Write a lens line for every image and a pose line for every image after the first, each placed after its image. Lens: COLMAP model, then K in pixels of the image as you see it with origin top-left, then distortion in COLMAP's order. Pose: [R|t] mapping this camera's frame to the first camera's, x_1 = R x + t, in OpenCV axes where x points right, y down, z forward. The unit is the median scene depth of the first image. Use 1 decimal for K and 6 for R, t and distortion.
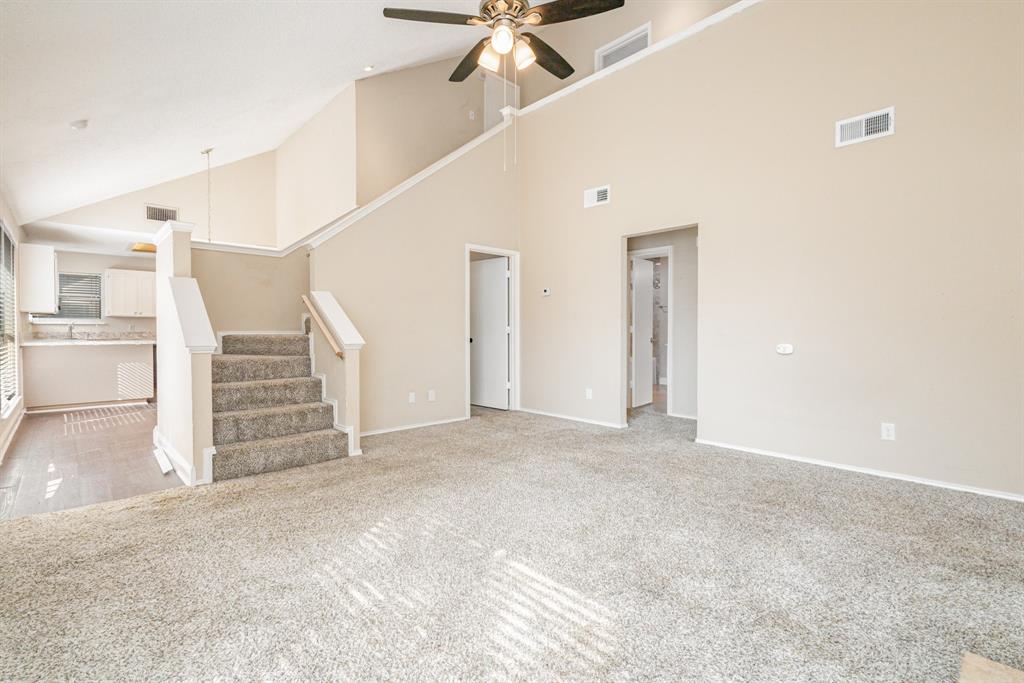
lens RADIAL K [[467.2, 0, 513.1], [0, 467.2, 336.4], [0, 0, 1]] dist [-0.000165, -0.000187]
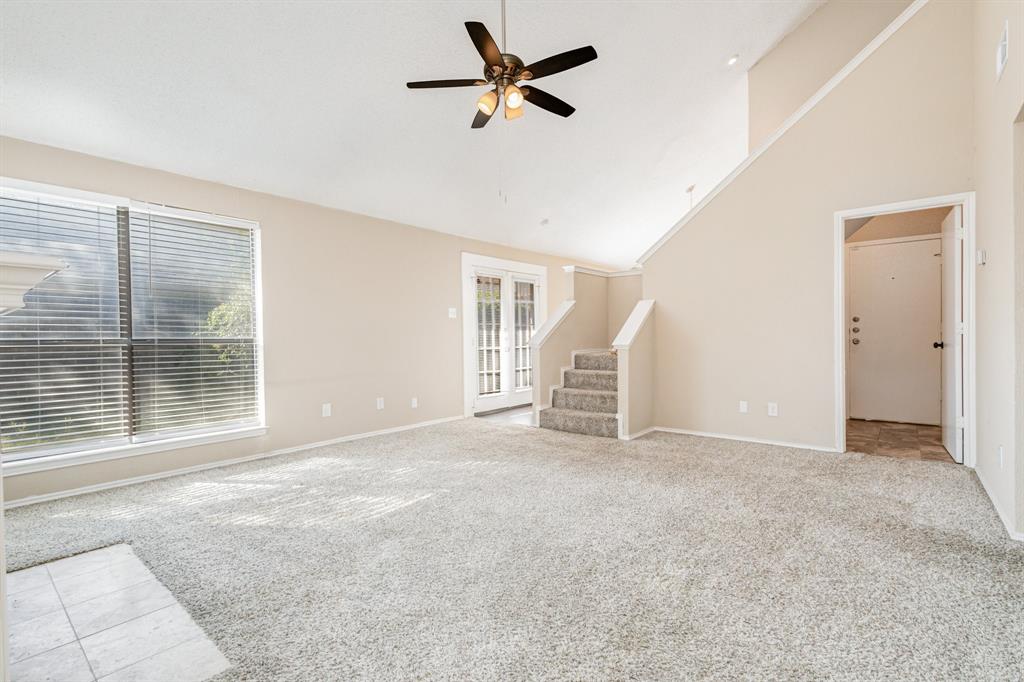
lens RADIAL K [[467.2, 0, 513.1], [0, 467.2, 335.9], [0, 0, 1]] dist [-0.000165, -0.000187]
pose [[0.124575, 0.000265, -0.992210, 0.846313], [0.010275, 0.999946, 0.001557, -0.014348], [0.992157, -0.010389, 0.124565, 0.599841]]
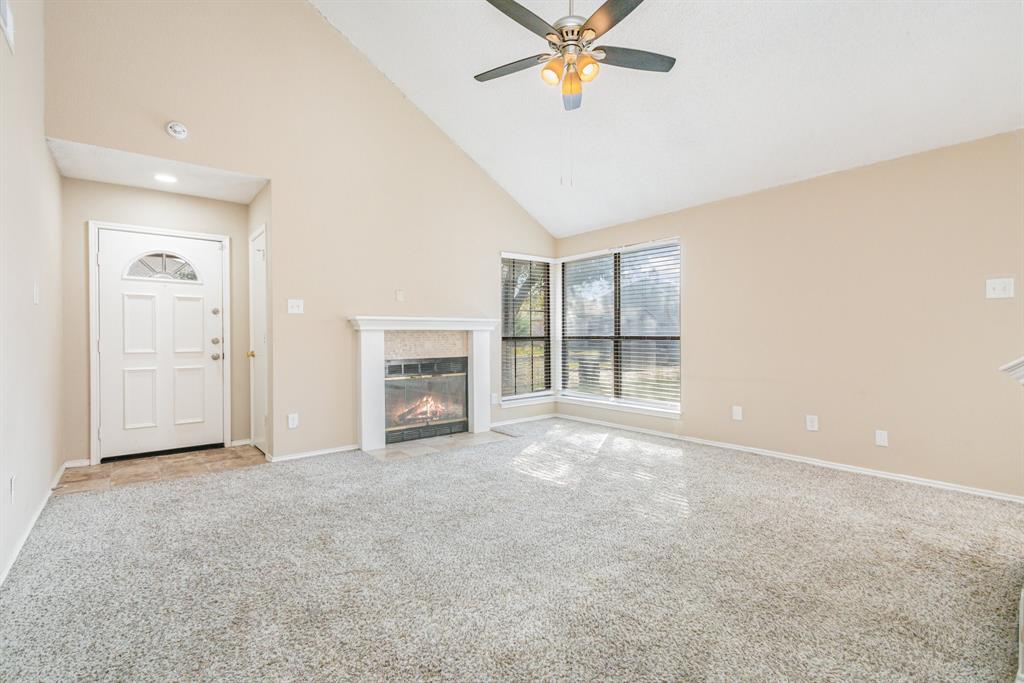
lens RADIAL K [[461.3, 0, 513.5], [0, 461.3, 346.5], [0, 0, 1]] dist [0.000193, -0.000177]
pose [[-0.995956, -0.000171, 0.089847, 0.023336], [0.000297, 0.999986, 0.005188, 0.010741], [-0.089847, 0.005194, -0.995942, 1.403327]]
